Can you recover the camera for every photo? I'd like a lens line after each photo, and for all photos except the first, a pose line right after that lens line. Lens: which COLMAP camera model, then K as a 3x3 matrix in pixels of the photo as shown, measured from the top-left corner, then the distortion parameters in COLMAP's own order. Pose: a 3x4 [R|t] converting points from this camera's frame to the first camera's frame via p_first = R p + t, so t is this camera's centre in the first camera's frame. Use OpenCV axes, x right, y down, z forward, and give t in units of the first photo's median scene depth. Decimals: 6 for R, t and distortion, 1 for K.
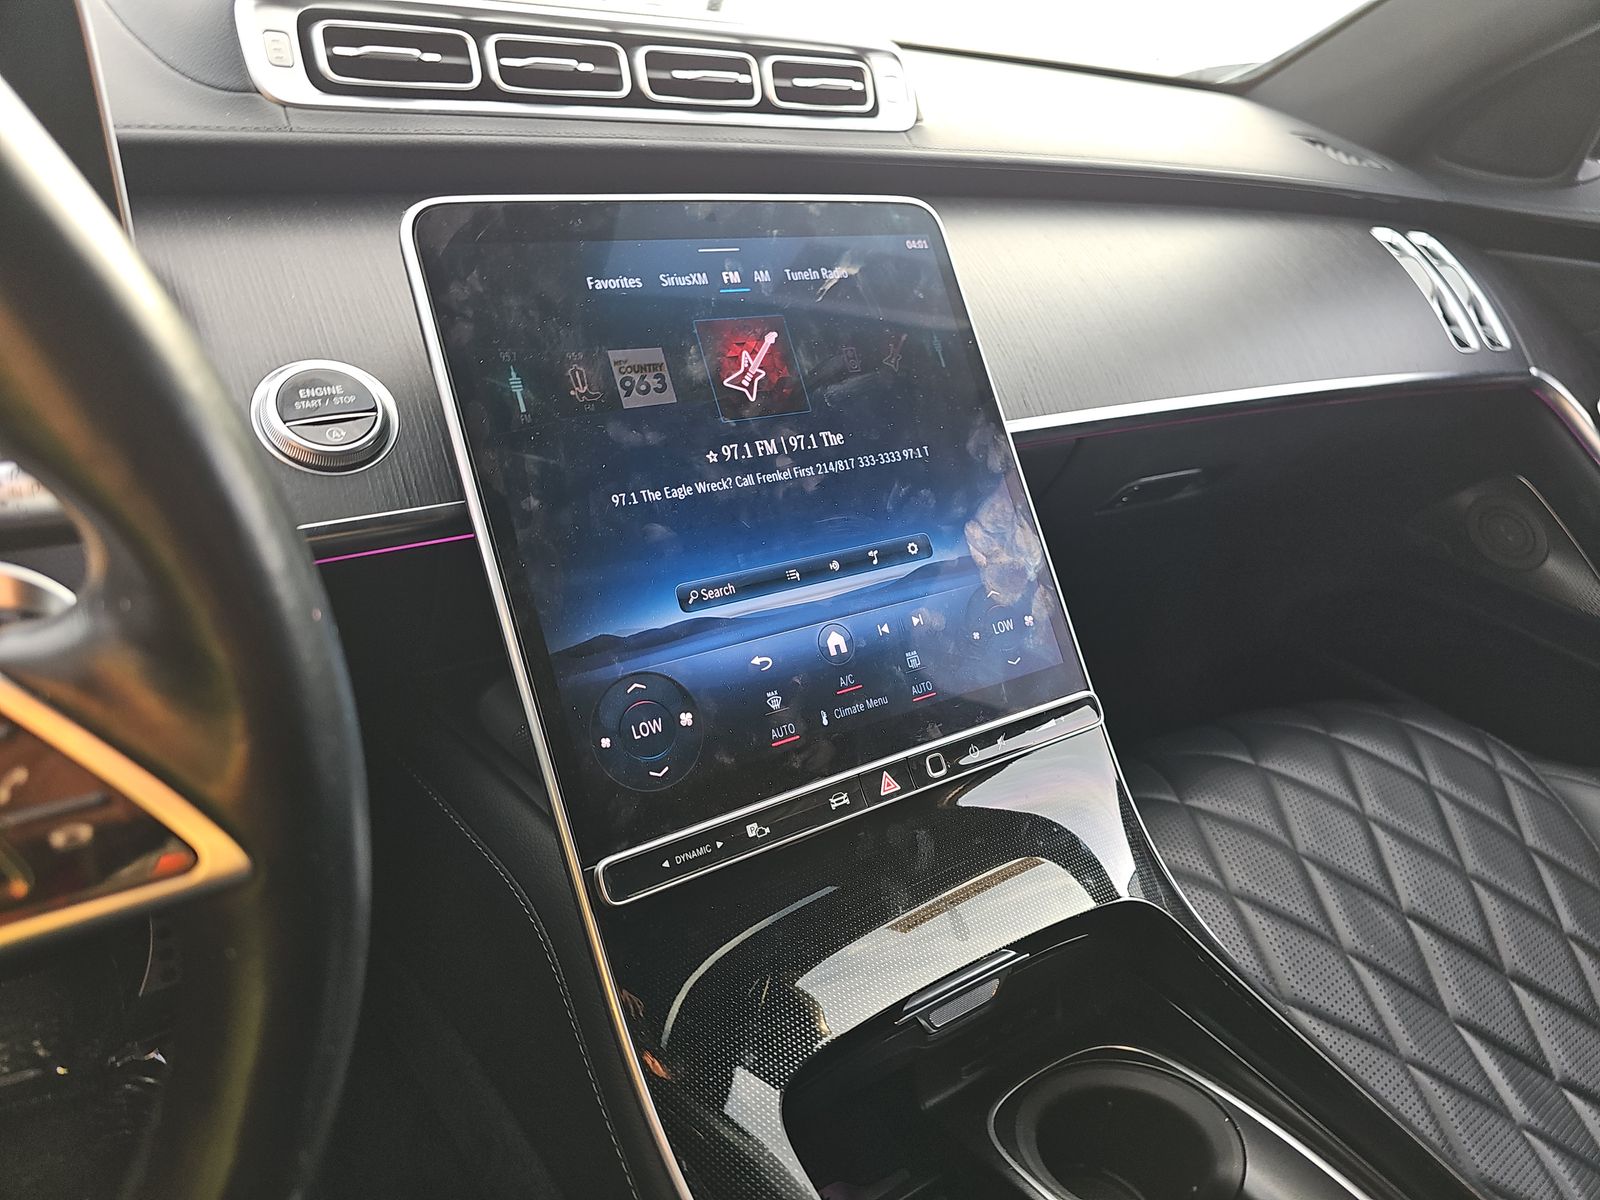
lens RADIAL K [[1080.7, 0, 812.4], [0, 1080.7, 595.5], [0, 0, 1]] dist [0.000105, -0.015735]
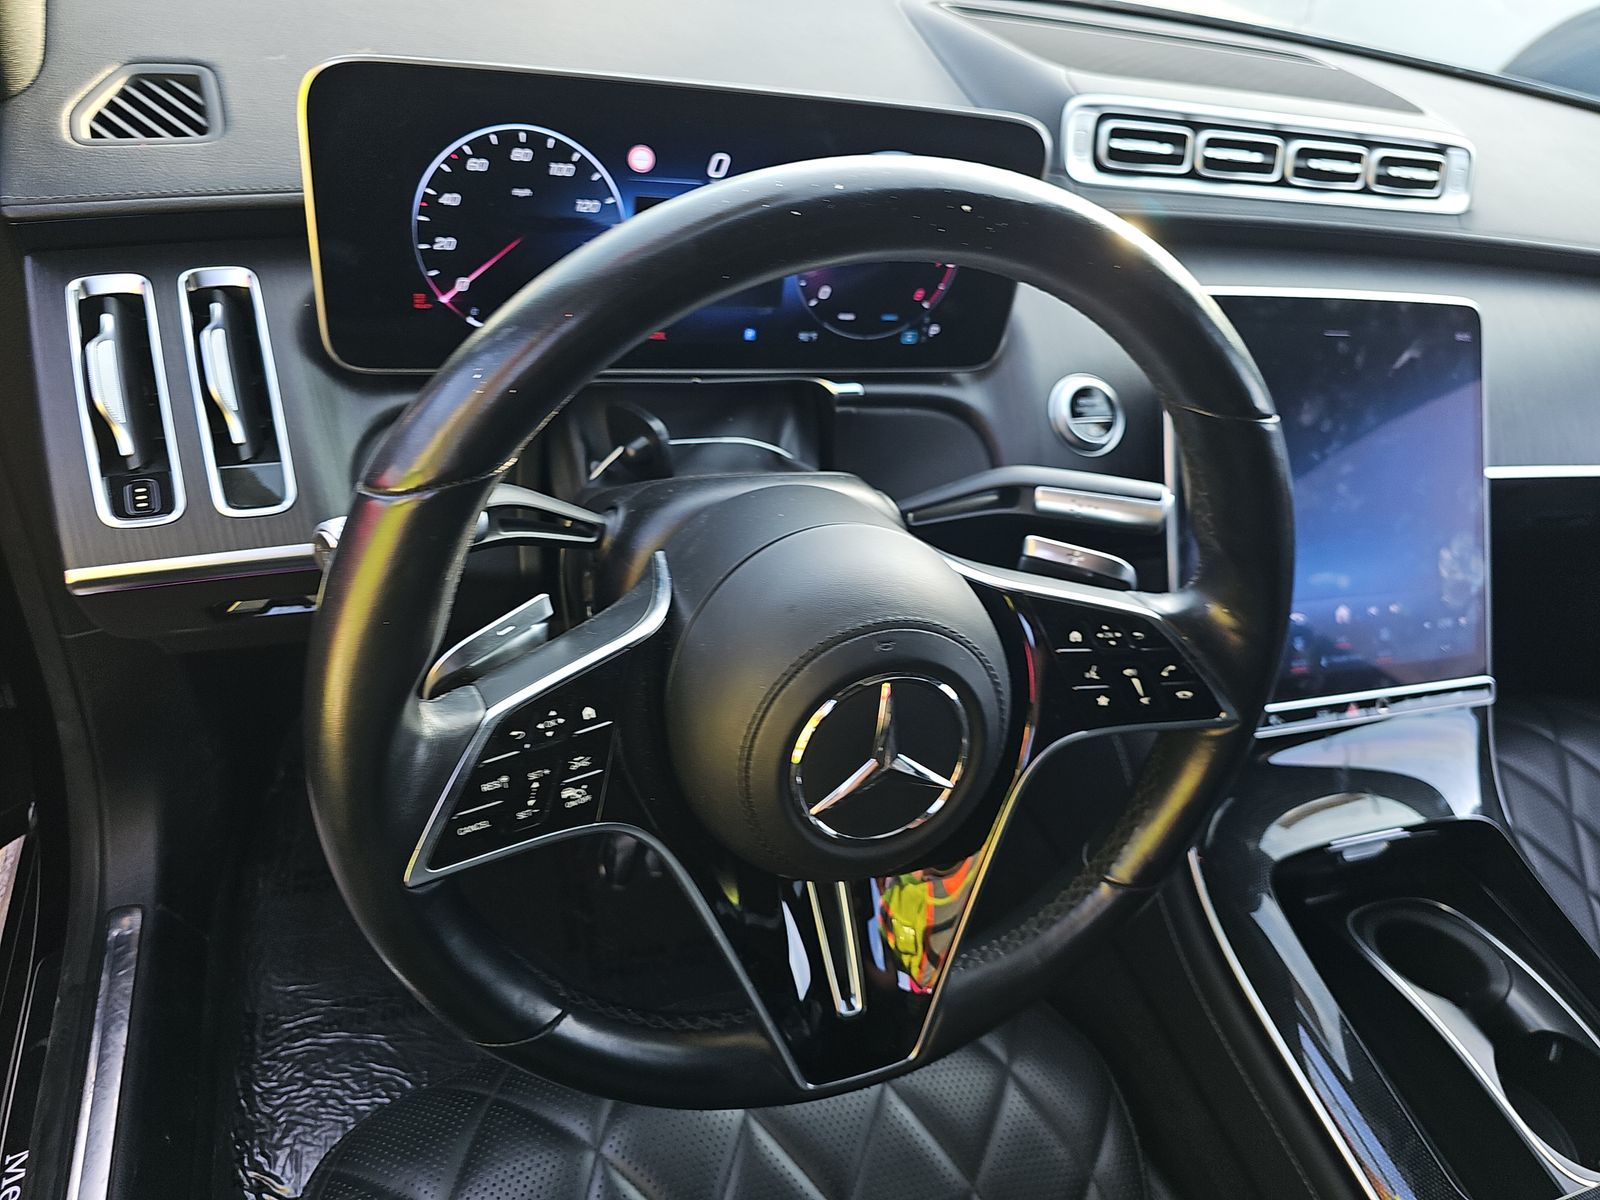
lens RADIAL K [[1080.7, 0, 802.5], [0, 1080.7, 605.2], [0, 0, 1]] dist [0.000105, -0.015735]
pose [[0.961746, 0.237747, -0.136089, -0.448619], [-0.206993, 0.956093, 0.207462, -0.111601], [0.179437, -0.171356, 0.968731, -0.534271]]
